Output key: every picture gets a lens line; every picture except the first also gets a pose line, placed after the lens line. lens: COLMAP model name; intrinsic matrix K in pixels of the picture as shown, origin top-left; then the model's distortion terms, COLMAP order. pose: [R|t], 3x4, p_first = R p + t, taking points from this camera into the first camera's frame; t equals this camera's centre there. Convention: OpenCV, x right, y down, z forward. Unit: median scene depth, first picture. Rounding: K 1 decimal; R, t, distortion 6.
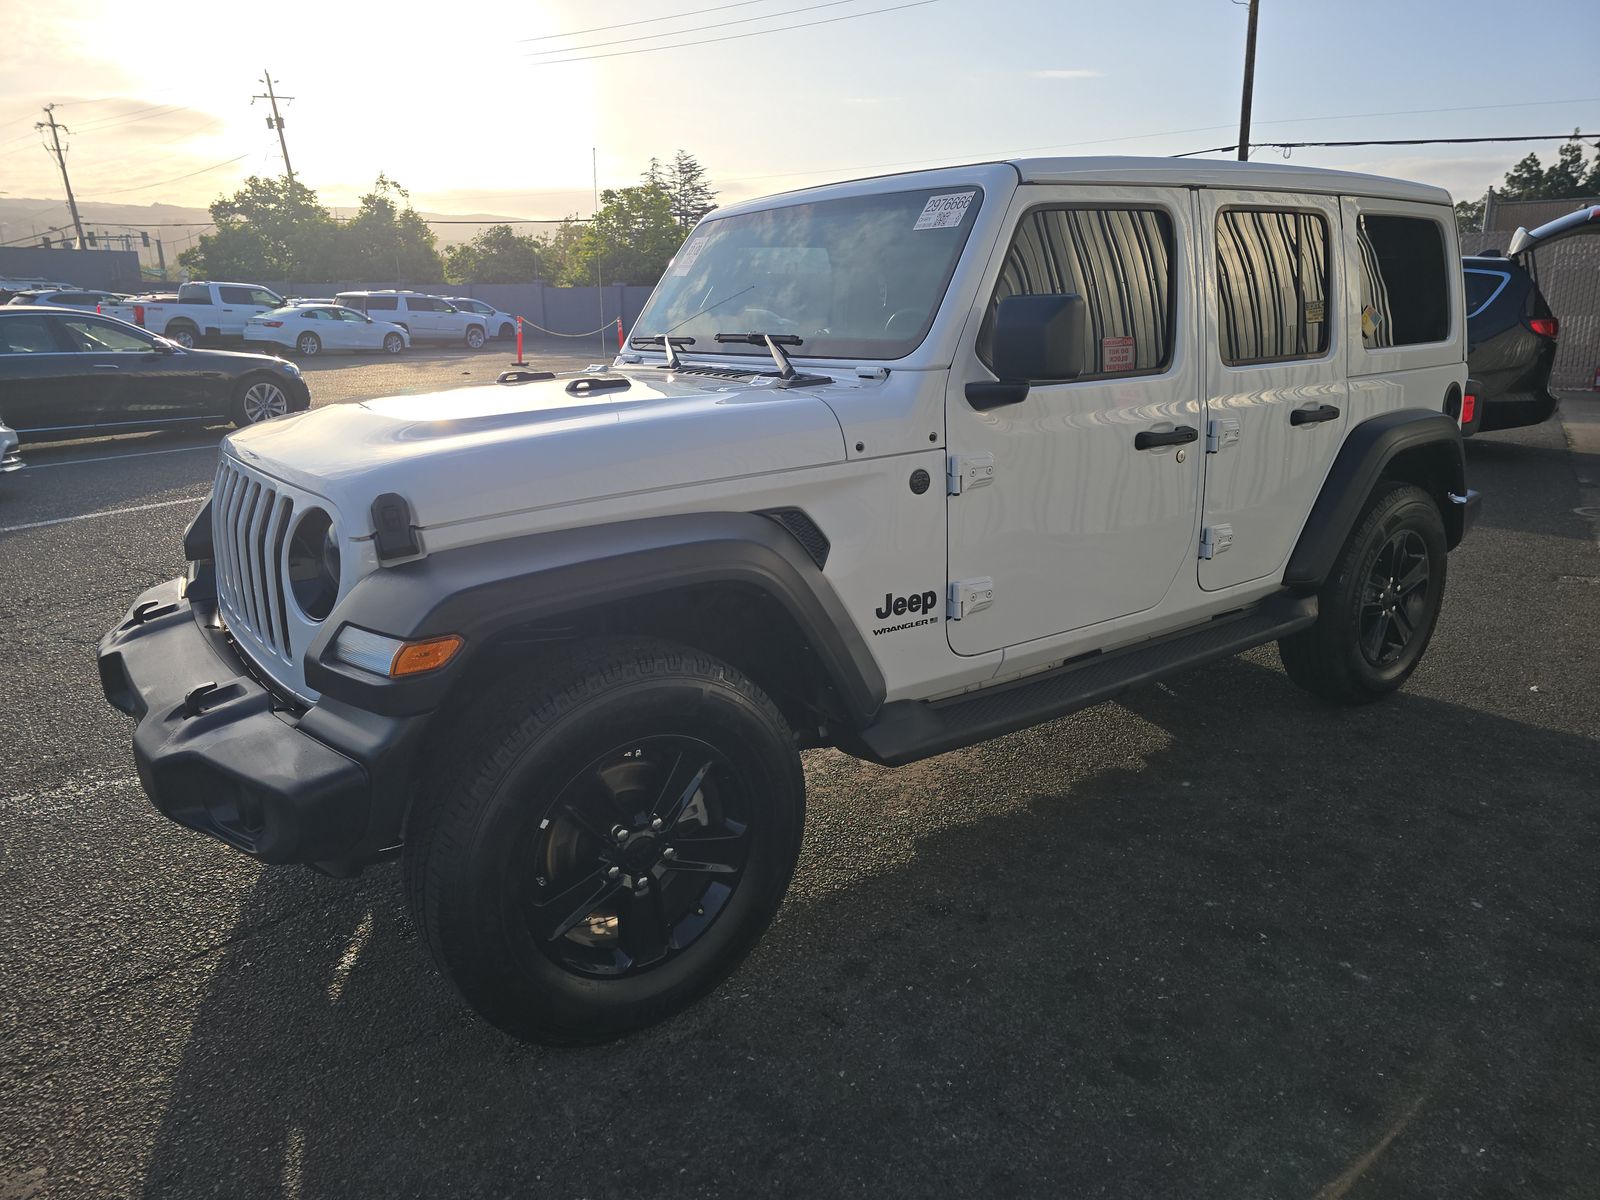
lens RADIAL K [[1079.6, 0, 811.6], [0, 1079.6, 604.0], [0, 0, 1]] dist [-0.002299, -0.003184]
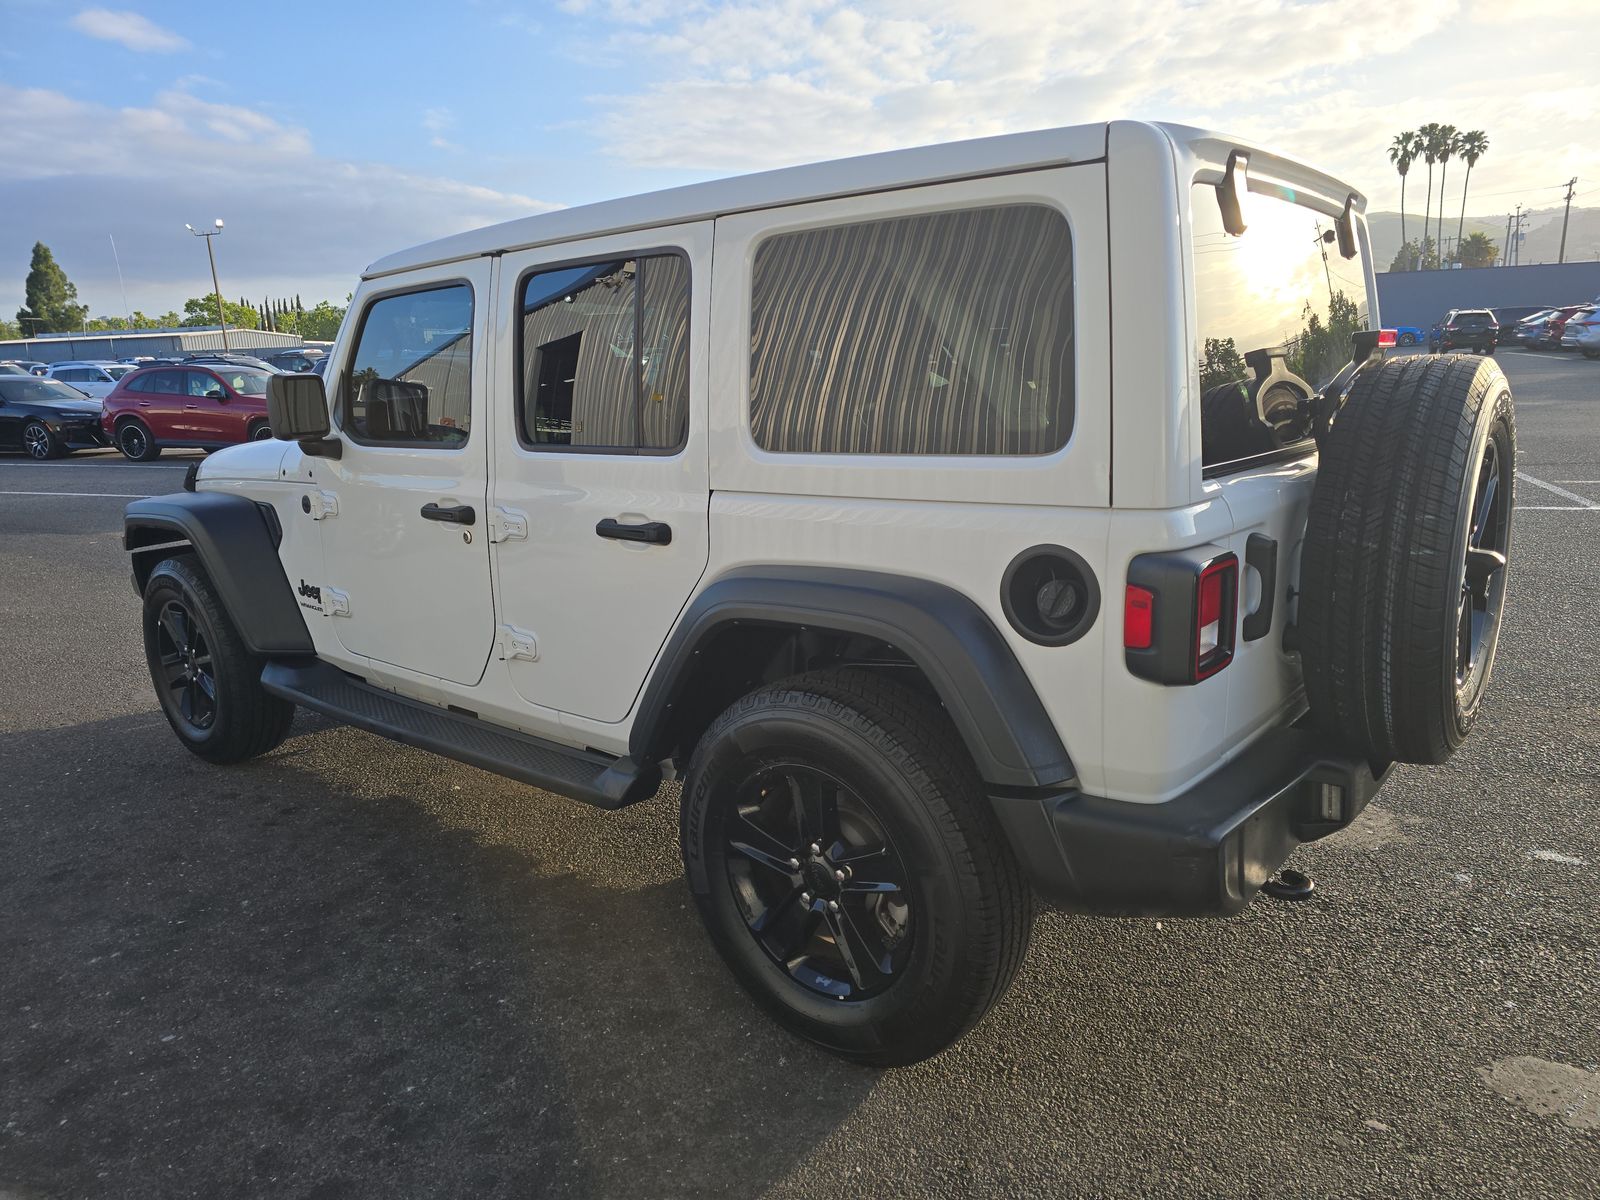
lens RADIAL K [[1079.6, 0, 811.6], [0, 1079.6, 604.0], [0, 0, 1]] dist [-0.002299, -0.003184]
pose [[0.252765, 0.219363, -0.942332, 1.283123], [-0.234529, 0.958803, 0.160288, -0.293804], [0.938672, 0.180489, 0.293799, 0.980412]]
